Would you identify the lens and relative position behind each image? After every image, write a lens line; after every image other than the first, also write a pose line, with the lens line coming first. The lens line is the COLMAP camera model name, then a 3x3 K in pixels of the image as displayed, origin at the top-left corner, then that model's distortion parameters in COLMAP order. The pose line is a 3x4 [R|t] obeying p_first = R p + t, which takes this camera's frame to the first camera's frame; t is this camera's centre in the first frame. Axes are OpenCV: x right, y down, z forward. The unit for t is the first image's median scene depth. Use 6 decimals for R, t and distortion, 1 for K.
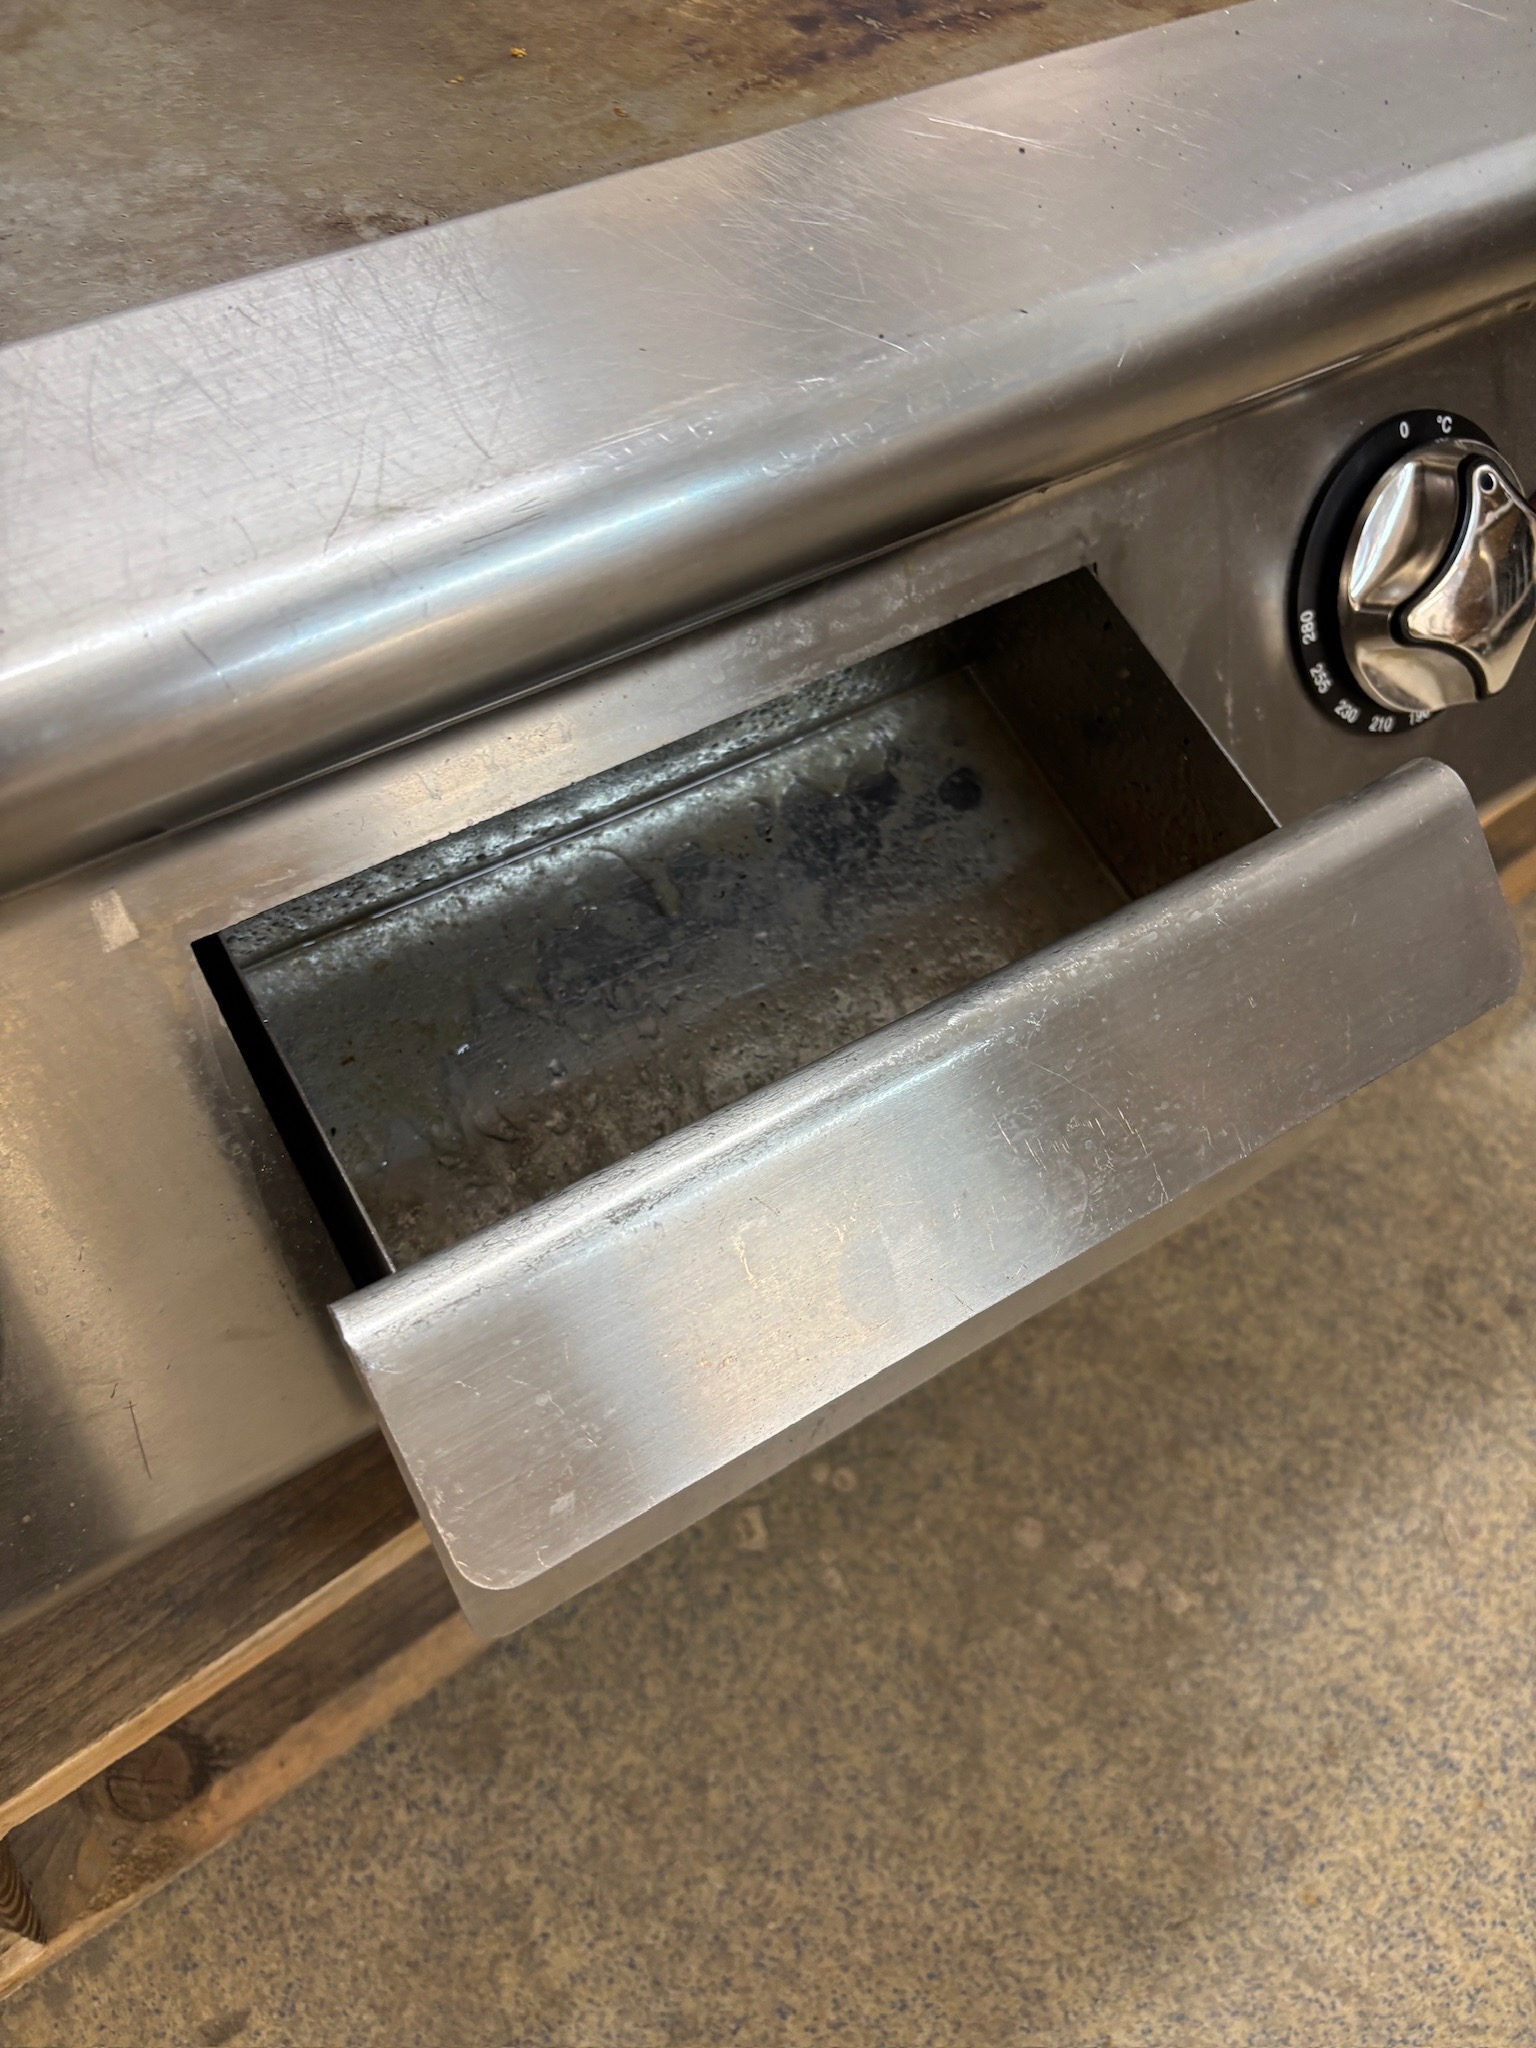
lens RADIAL K [[1577.5, 0, 766.1], [0, 1577.5, 1031.3], [0, 0, 1]] dist [0.019505, -0.036991]
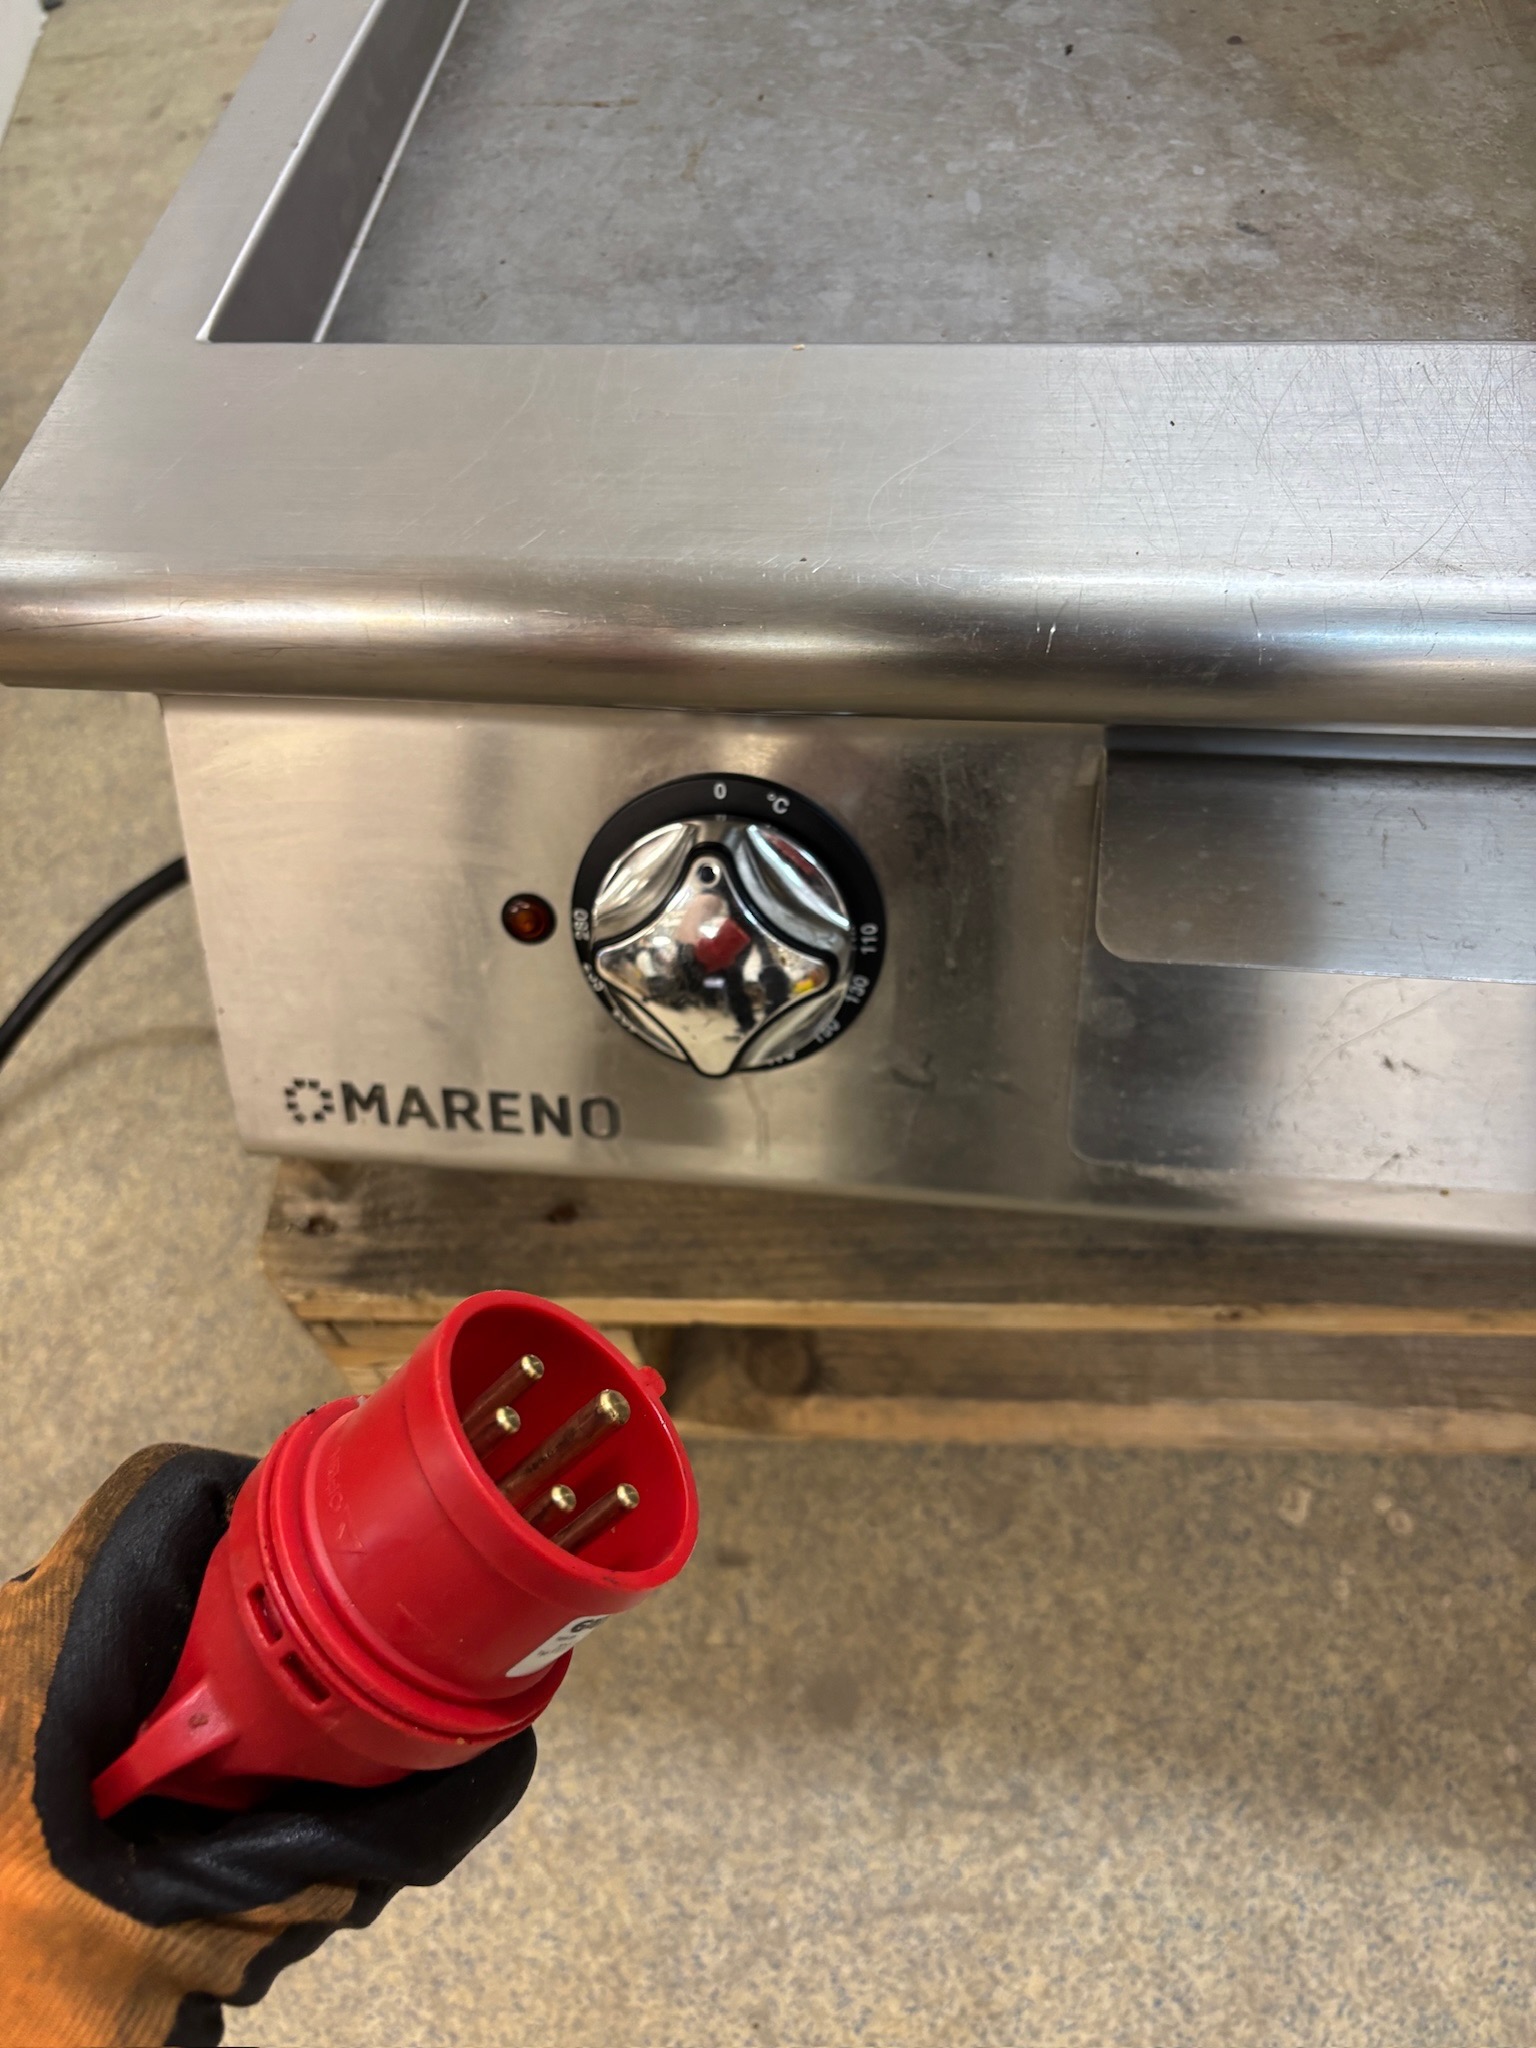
lens RADIAL K [[1577.5, 0, 766.1], [0, 1577.5, 1031.3], [0, 0, 1]] dist [0.019505, -0.036991]
pose [[0.754757, 0.484961, -0.441762, 0.040394], [-0.456794, 0.871853, 0.176669, 0.008941], [0.470830, 0.068452, 0.879565, -0.153609]]
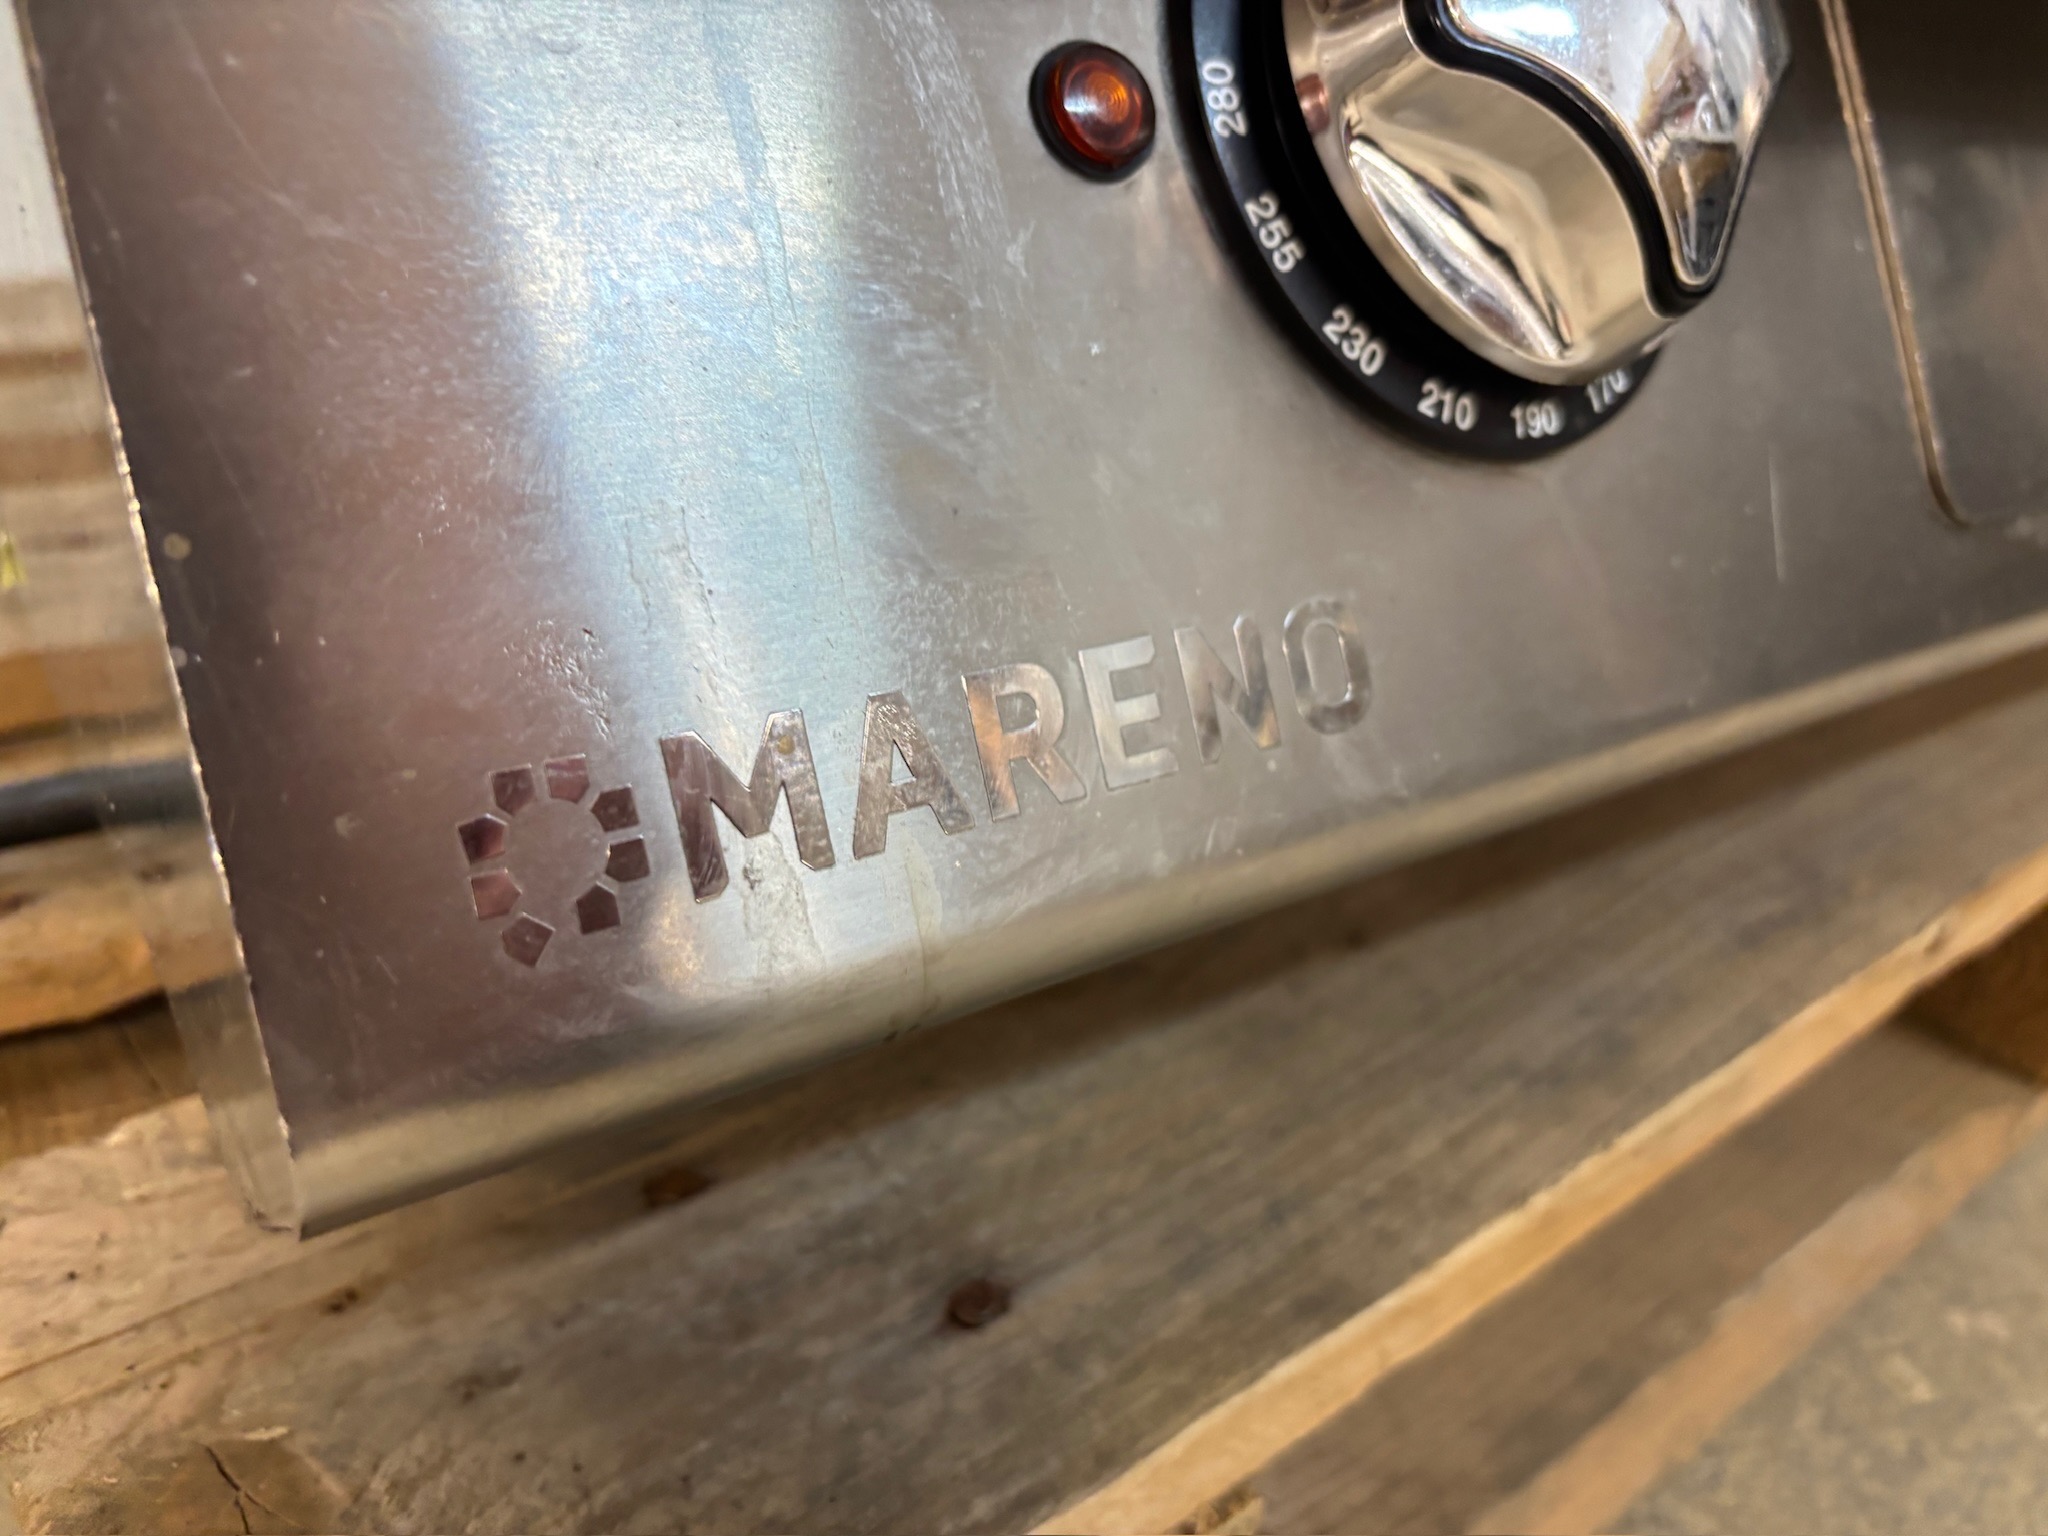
lens RADIAL K [[1628.8, 0, 1024.0], [0, 1628.8, 768.0], [0, 0, 1]] dist [-0.025904, -0.002366]
pose [[0.998985, 0.019949, 0.040384, -0.478977], [0.000284, 0.893764, -0.448538, 0.431956], [-0.045041, 0.448095, 0.892851, 0.281962]]
